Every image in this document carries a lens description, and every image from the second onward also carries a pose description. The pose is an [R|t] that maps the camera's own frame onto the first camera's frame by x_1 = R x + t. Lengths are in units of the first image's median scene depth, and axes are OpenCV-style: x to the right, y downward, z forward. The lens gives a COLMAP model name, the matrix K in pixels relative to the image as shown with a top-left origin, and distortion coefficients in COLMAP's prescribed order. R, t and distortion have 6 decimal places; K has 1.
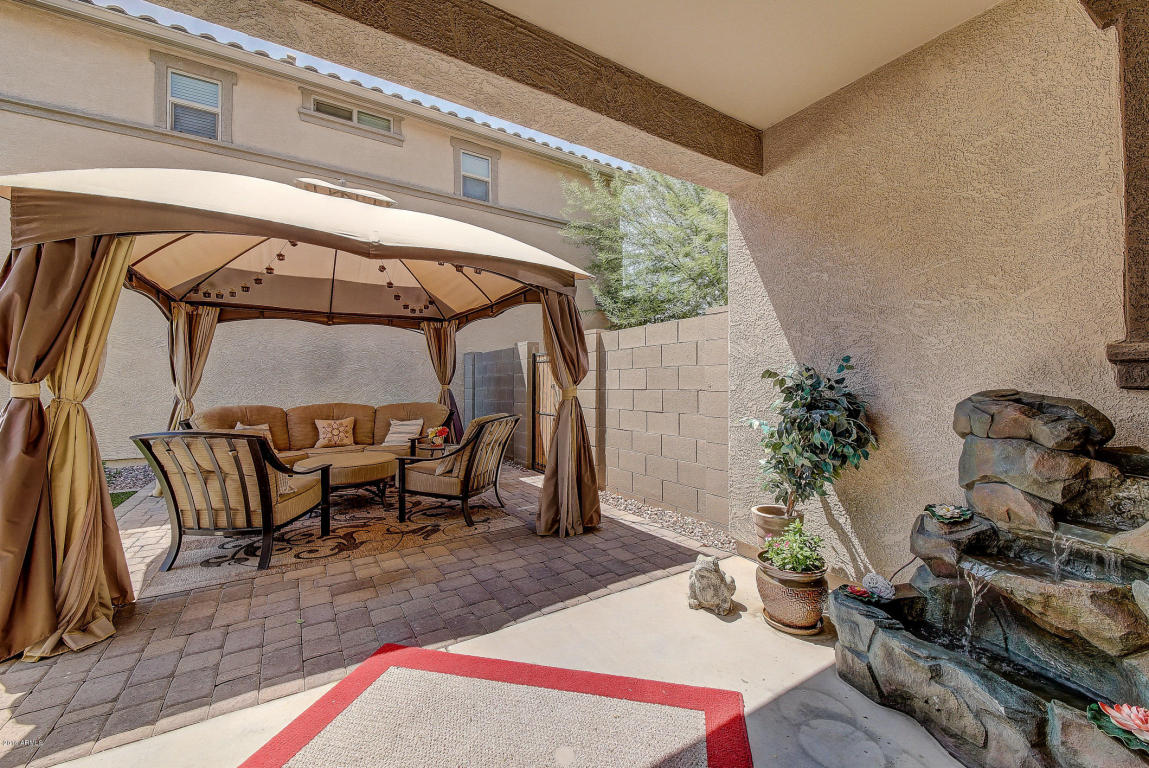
lens RADIAL K [[444.3, 0, 556.2], [0, 444.3, 386.2], [0, 0, 1]] dist [-0.009167, -0.001989]
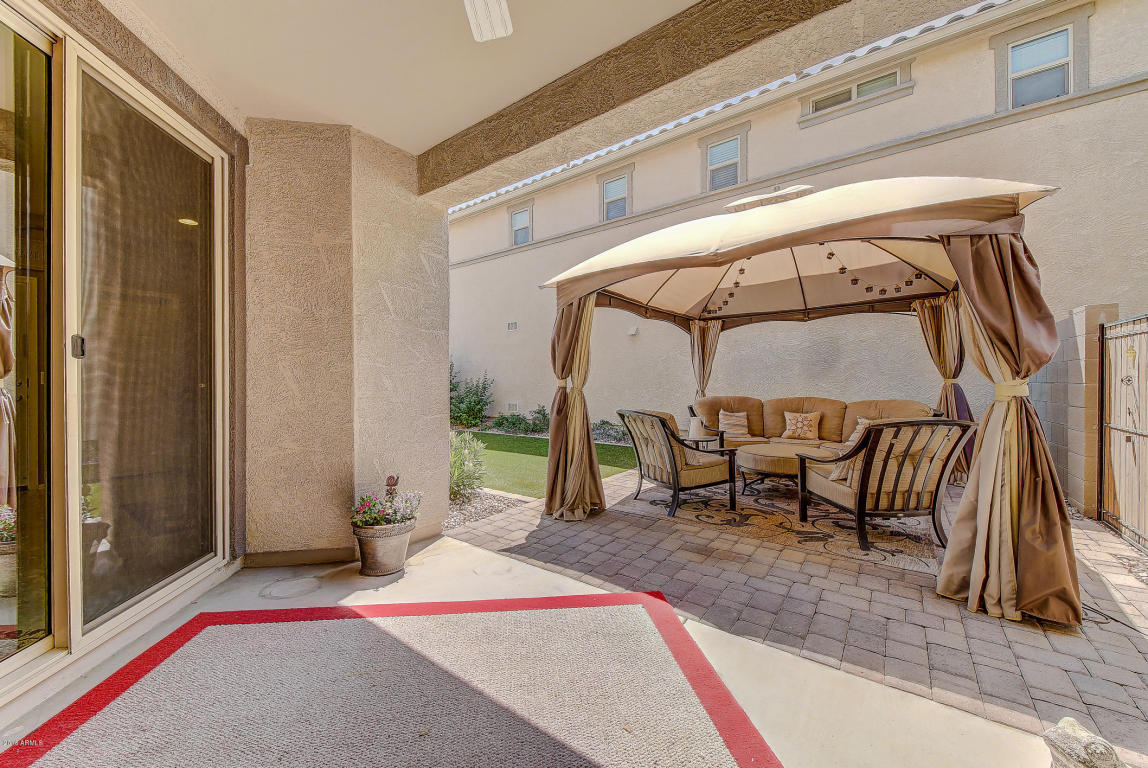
lens RADIAL K [[443.9, 0, 577.5], [0, 443.9, 385.4], [0, 0, 1]] dist [-0.009167, -0.001989]
pose [[0.329785, 0.007807, -0.944024, 0.393688], [0.001897, 0.999958, 0.008932, 0.001590], [0.944054, -0.004737, 0.329756, 0.220269]]
